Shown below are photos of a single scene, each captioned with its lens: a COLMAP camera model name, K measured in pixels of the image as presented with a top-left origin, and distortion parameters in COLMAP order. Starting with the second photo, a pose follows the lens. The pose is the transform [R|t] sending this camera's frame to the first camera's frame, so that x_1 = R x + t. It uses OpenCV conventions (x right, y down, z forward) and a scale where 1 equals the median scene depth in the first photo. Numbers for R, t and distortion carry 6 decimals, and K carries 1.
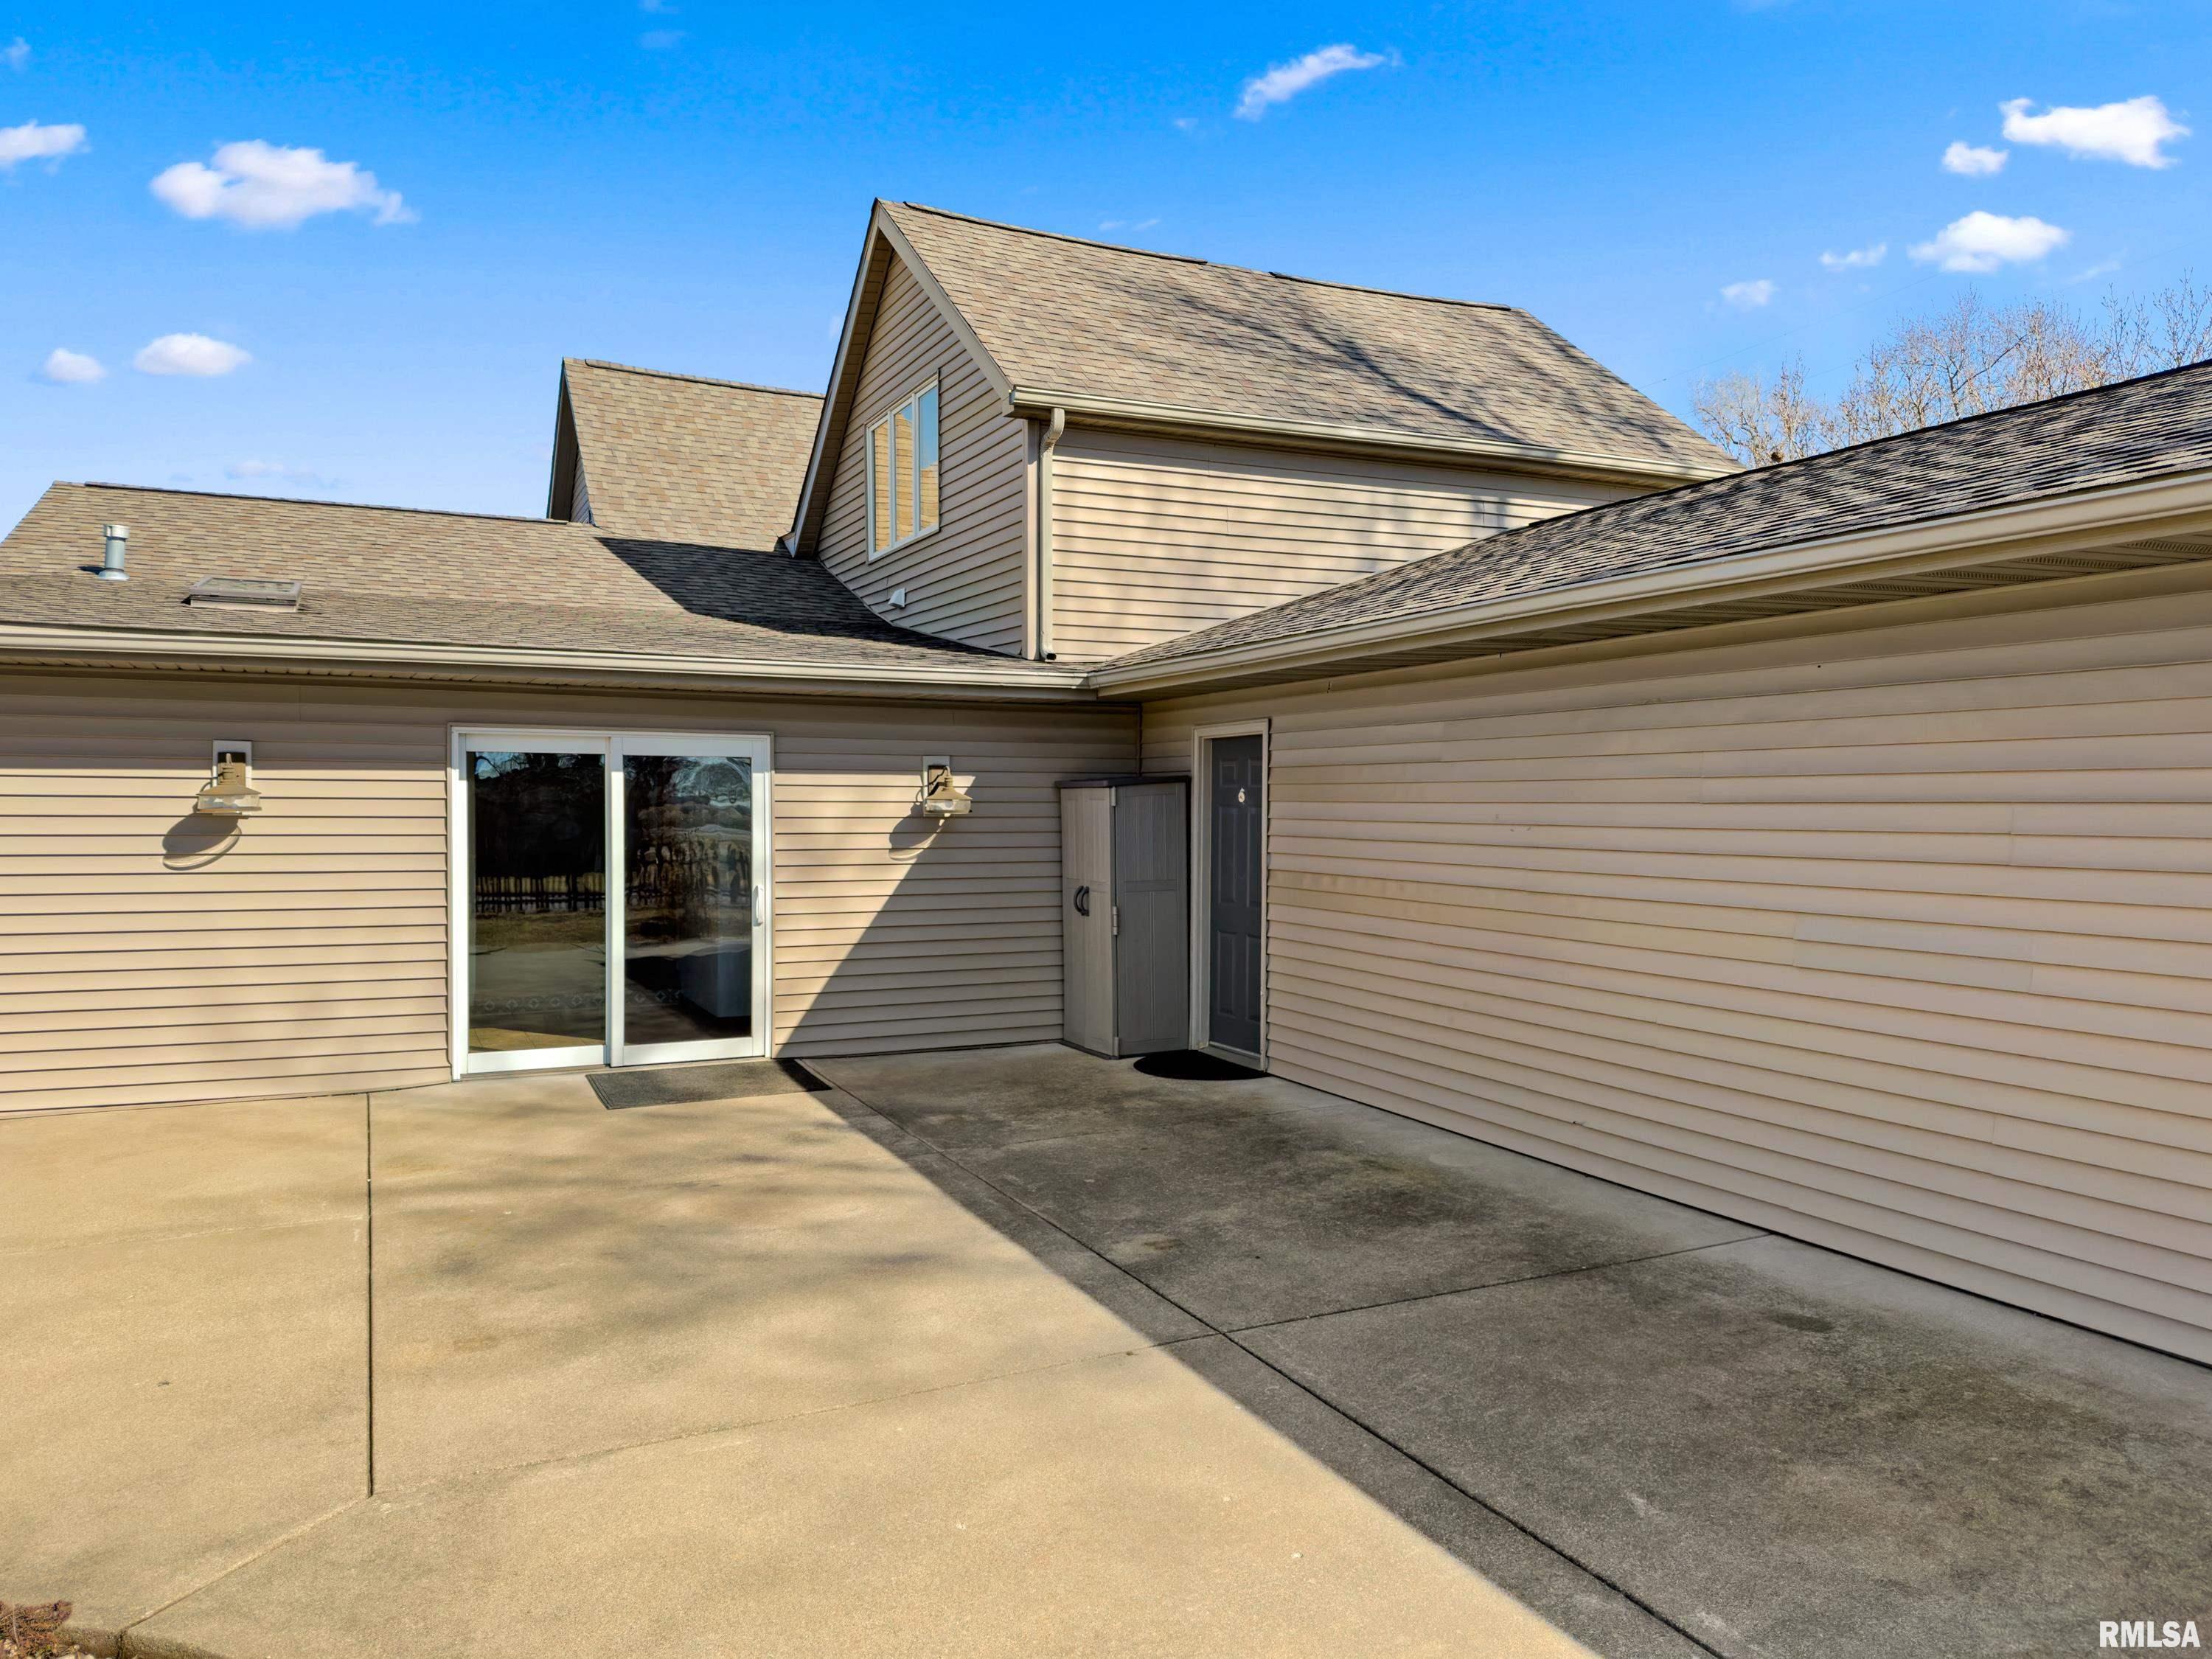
lens RADIAL K [[1582.5, 0, 1096.5], [0, 1582.5, 823.1], [0, 0, 1]] dist [0.004068, -0.002535]
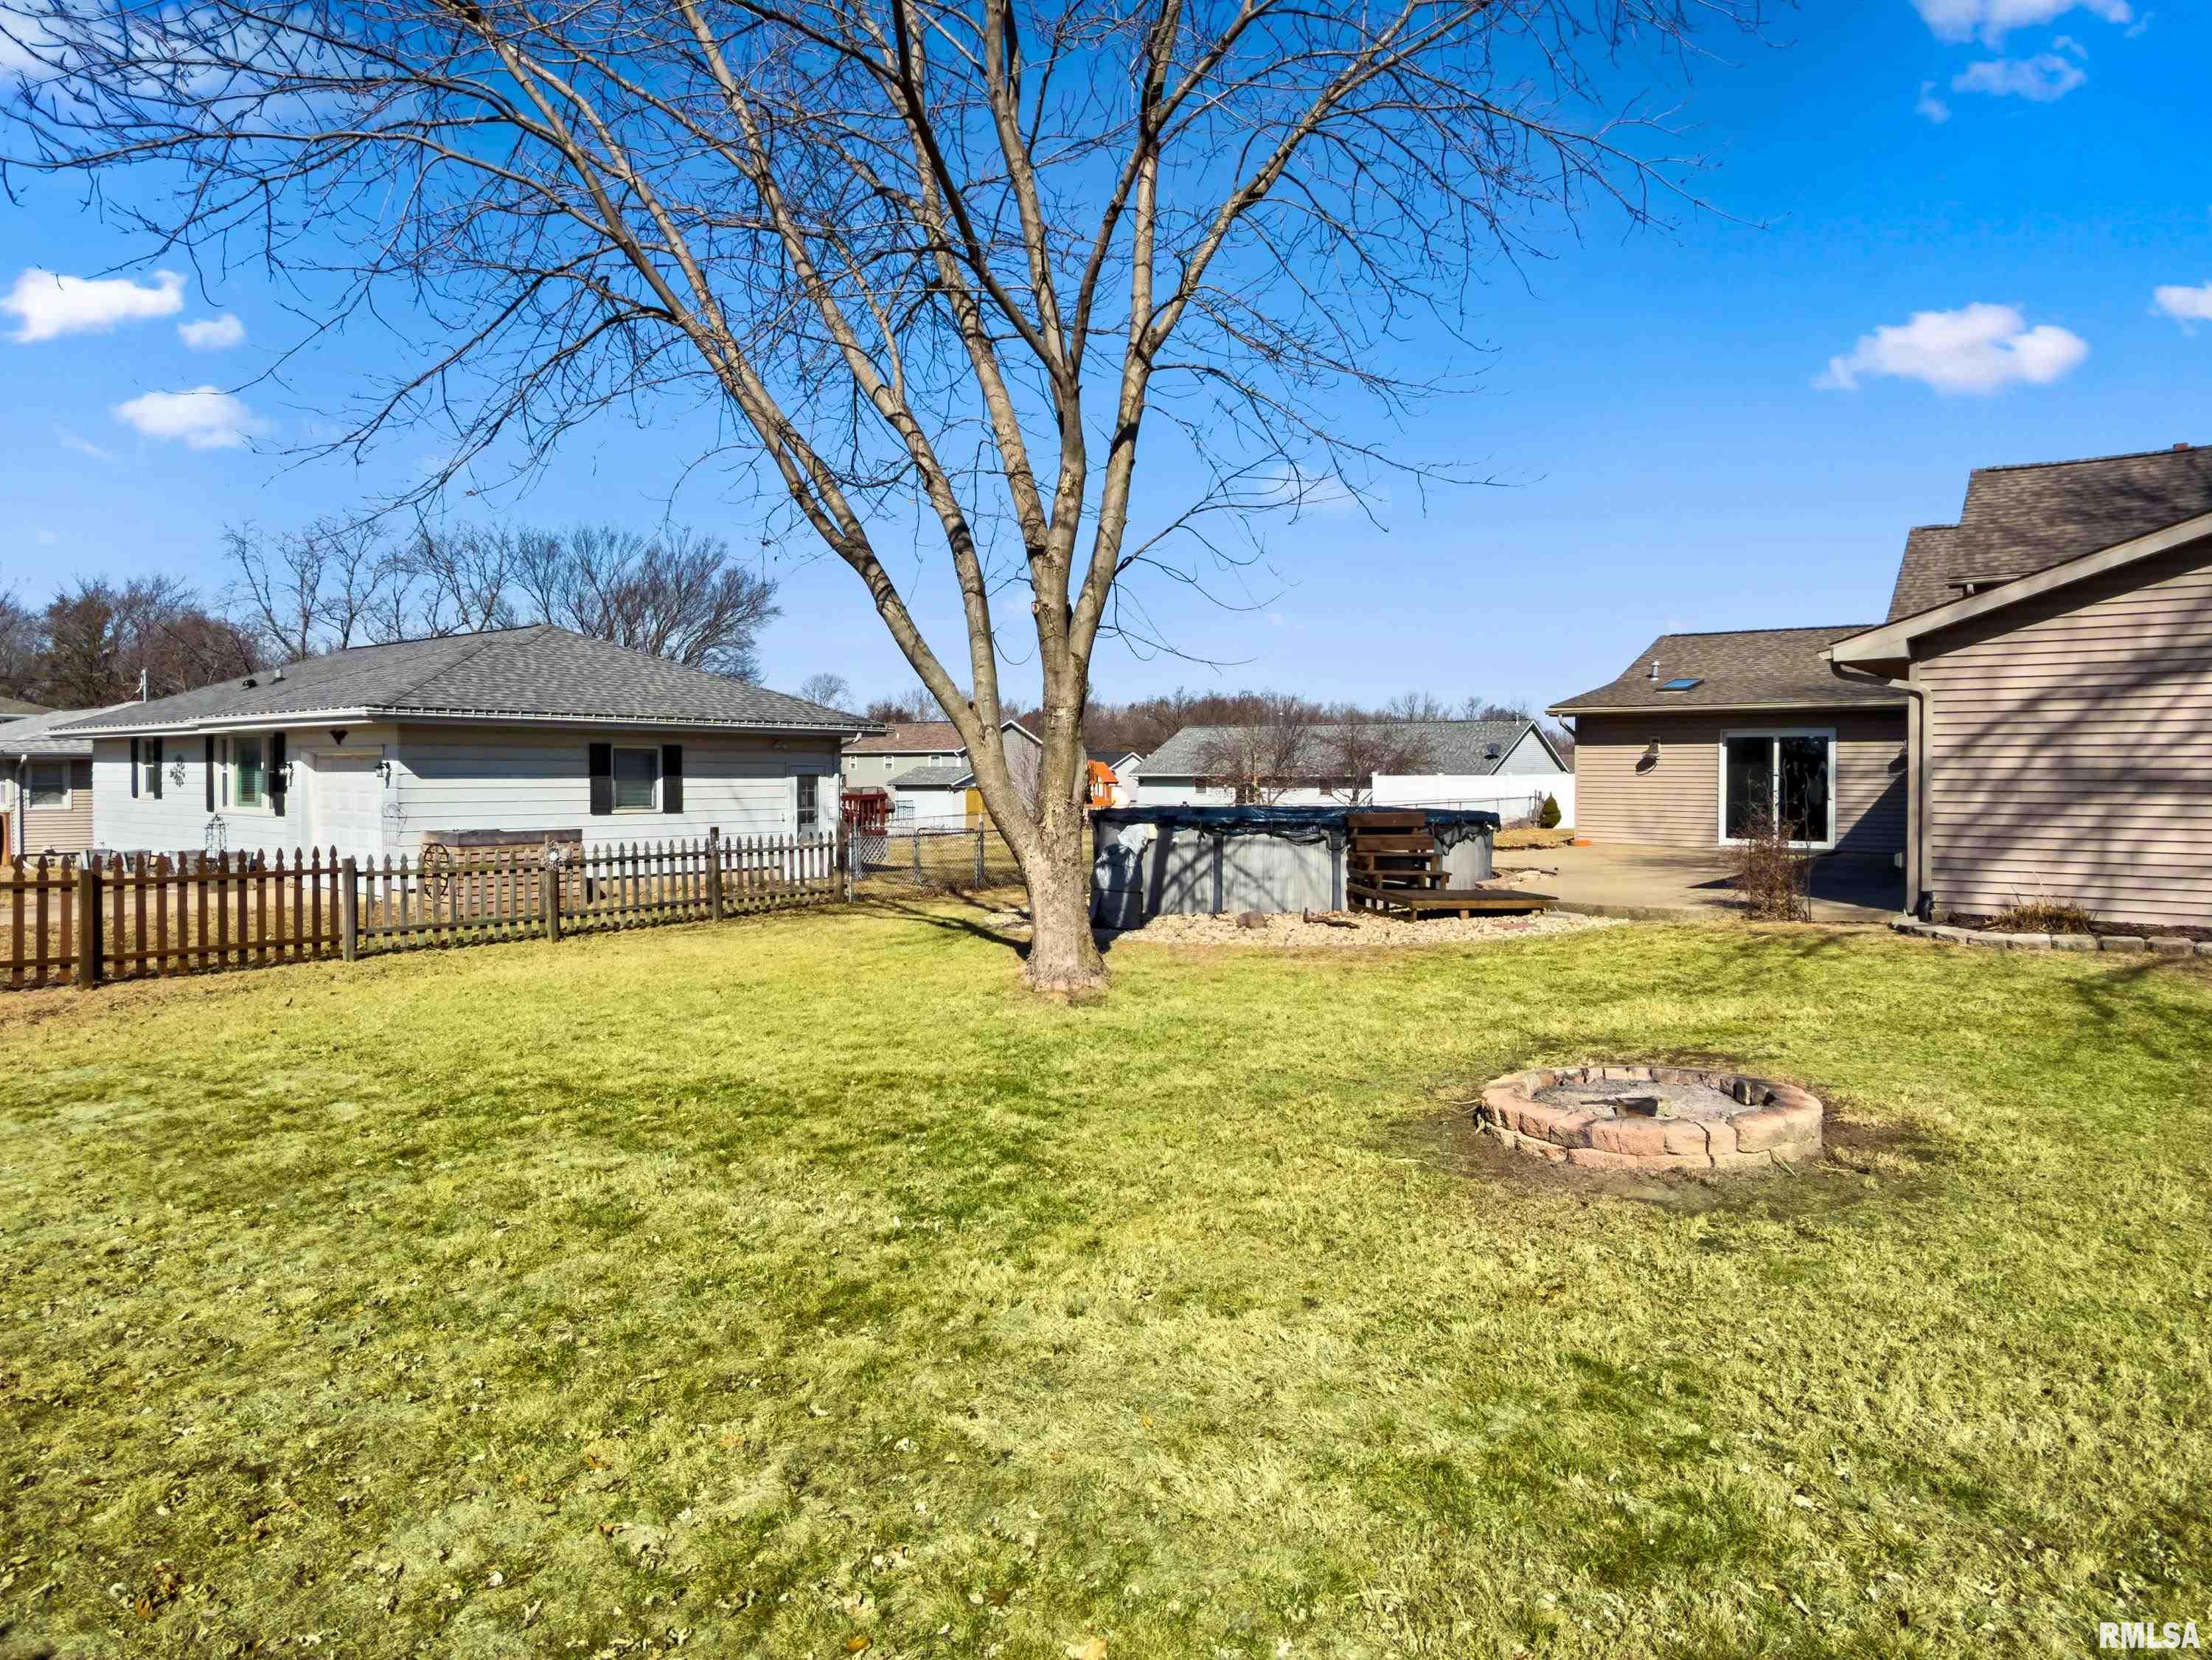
lens RADIAL K [[1400.3, 0, 1101.9], [0, 1400.3, 816.1], [0, 0, 1]] dist [0.001975, -0.000116]
pose [[0.445791, 0.026049, -0.894758, 1.279819], [-0.008680, 0.999655, 0.024779, 0.042629], [0.895095, -0.003279, 0.445864, -1.087991]]
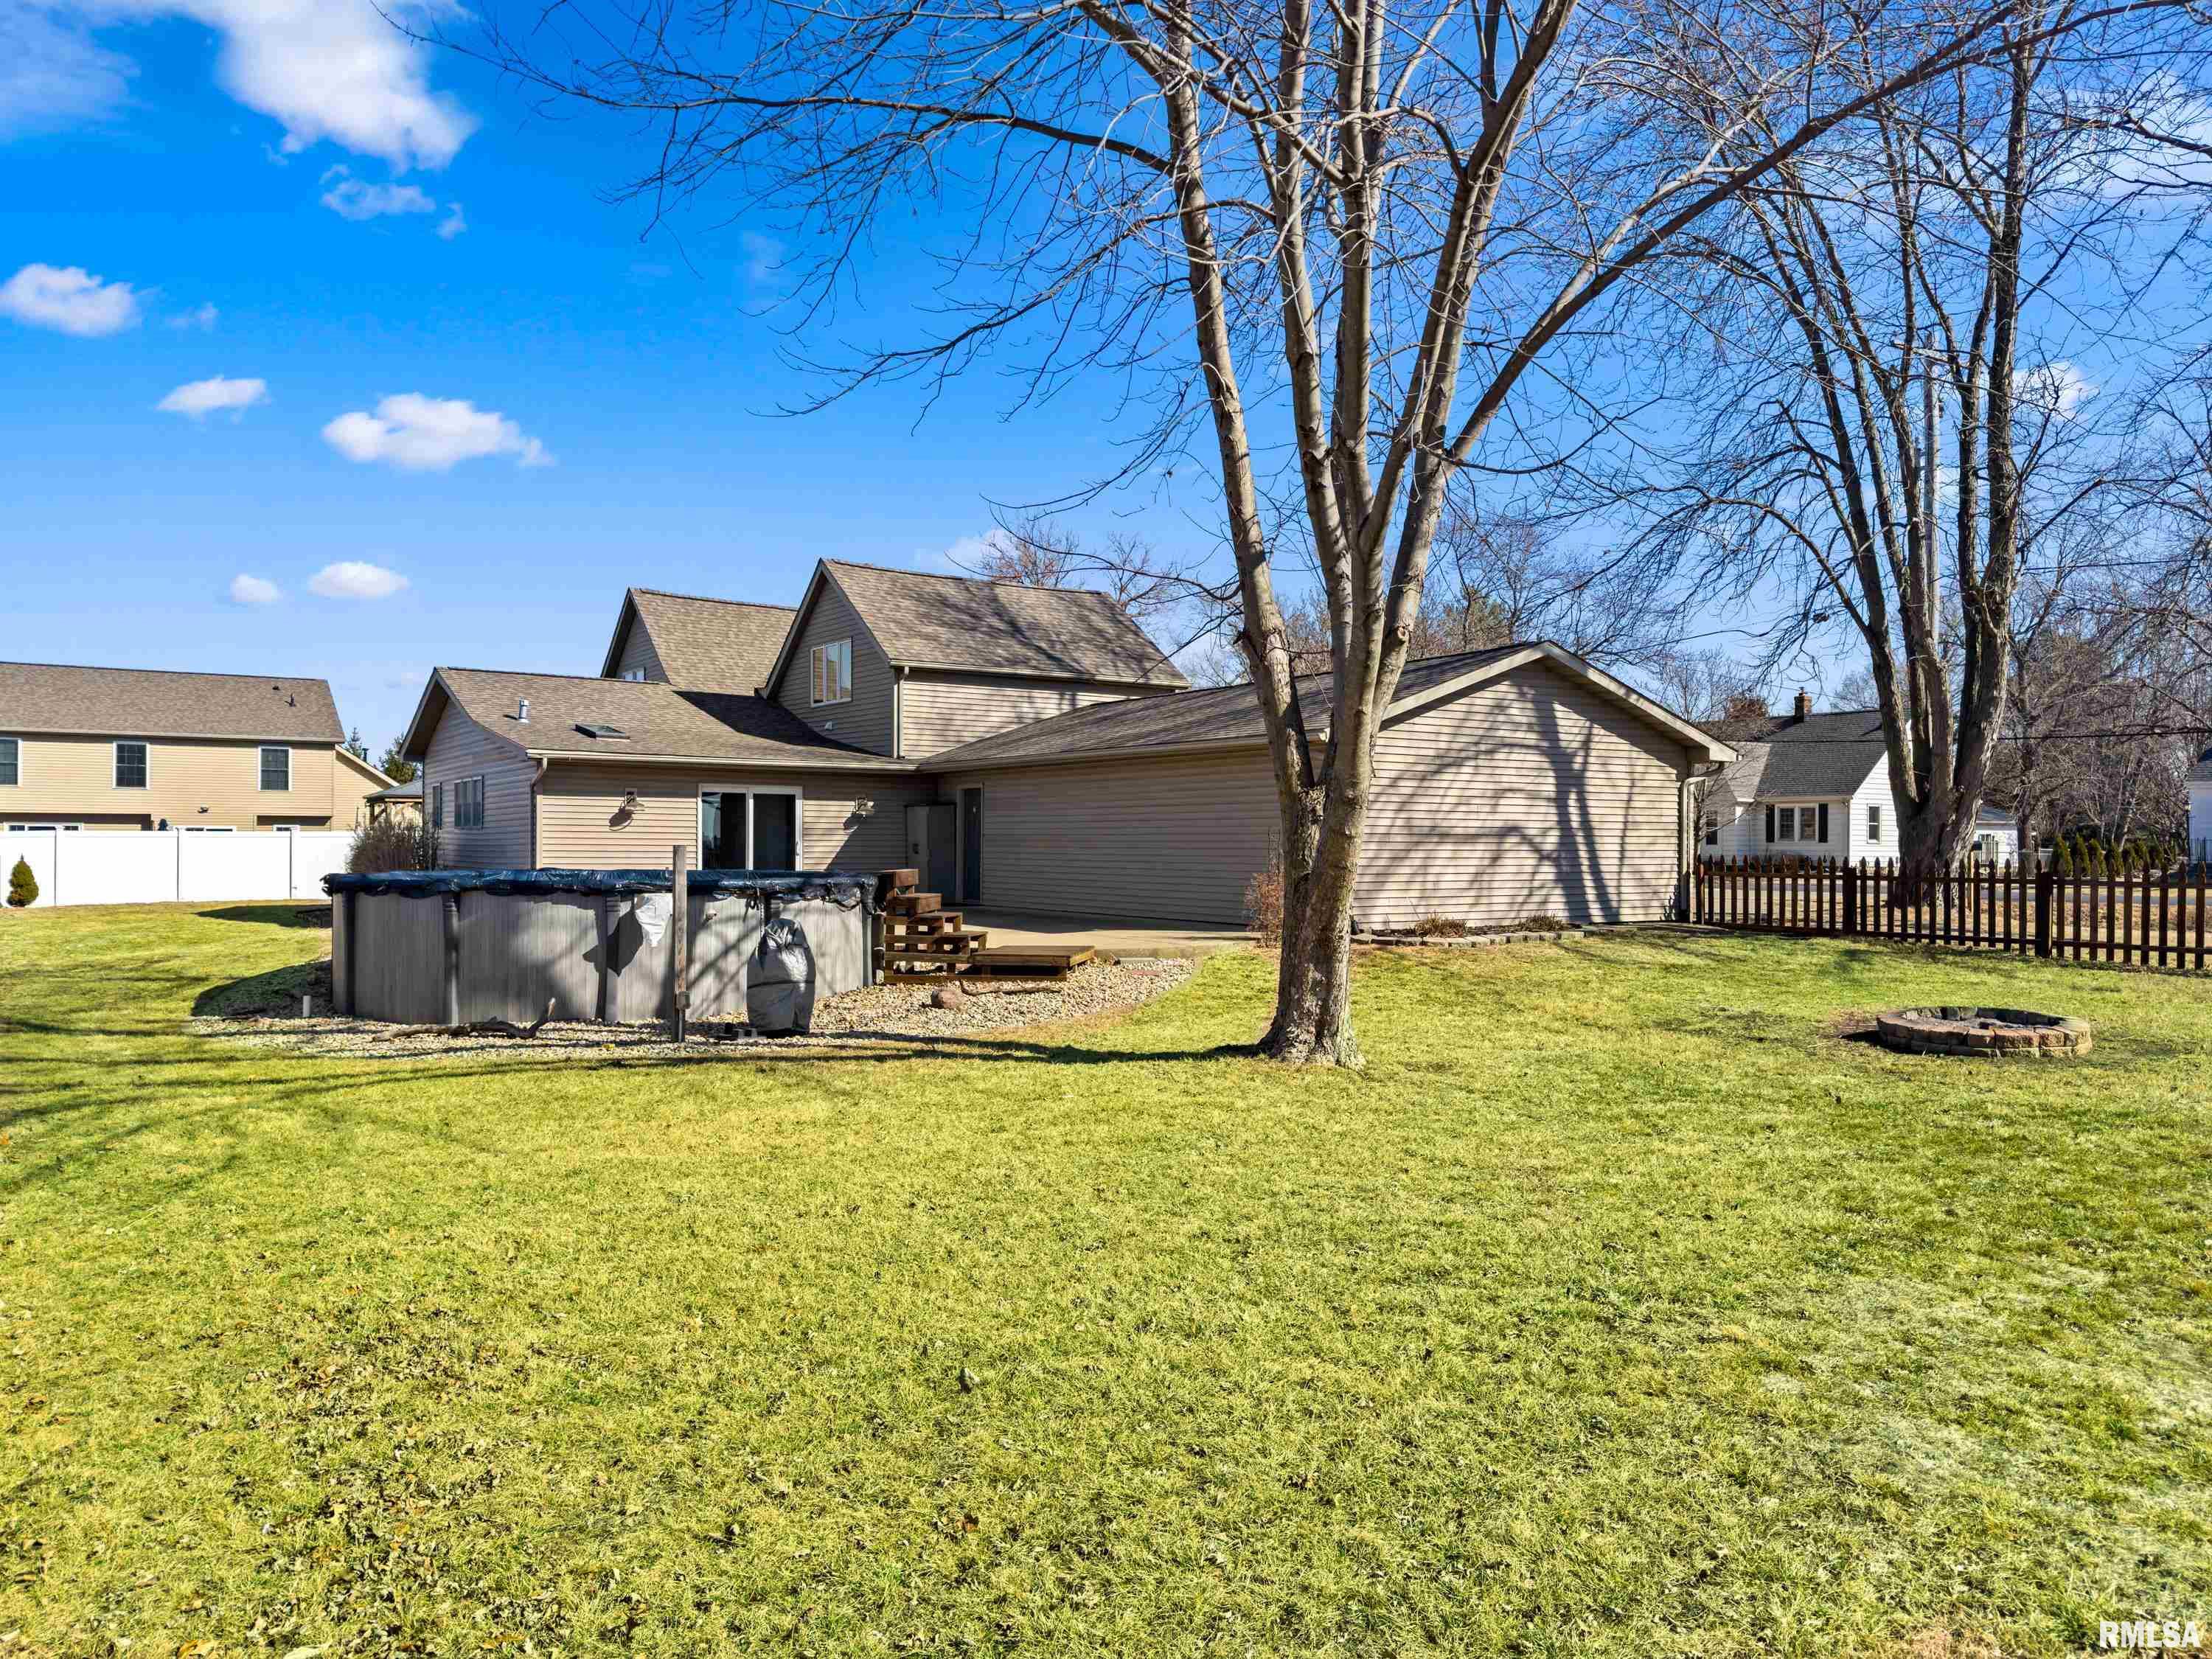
lens RADIAL K [[1582.5, 0, 1107.9], [0, 1582.5, 836.1], [0, 0, 1]] dist [0.004068, -0.002535]
pose [[0.986229, 0.002733, 0.165360, -0.130835], [-0.000514, 0.999909, -0.013460, 0.064014], [-0.165382, 0.013190, 0.986141, -1.714645]]
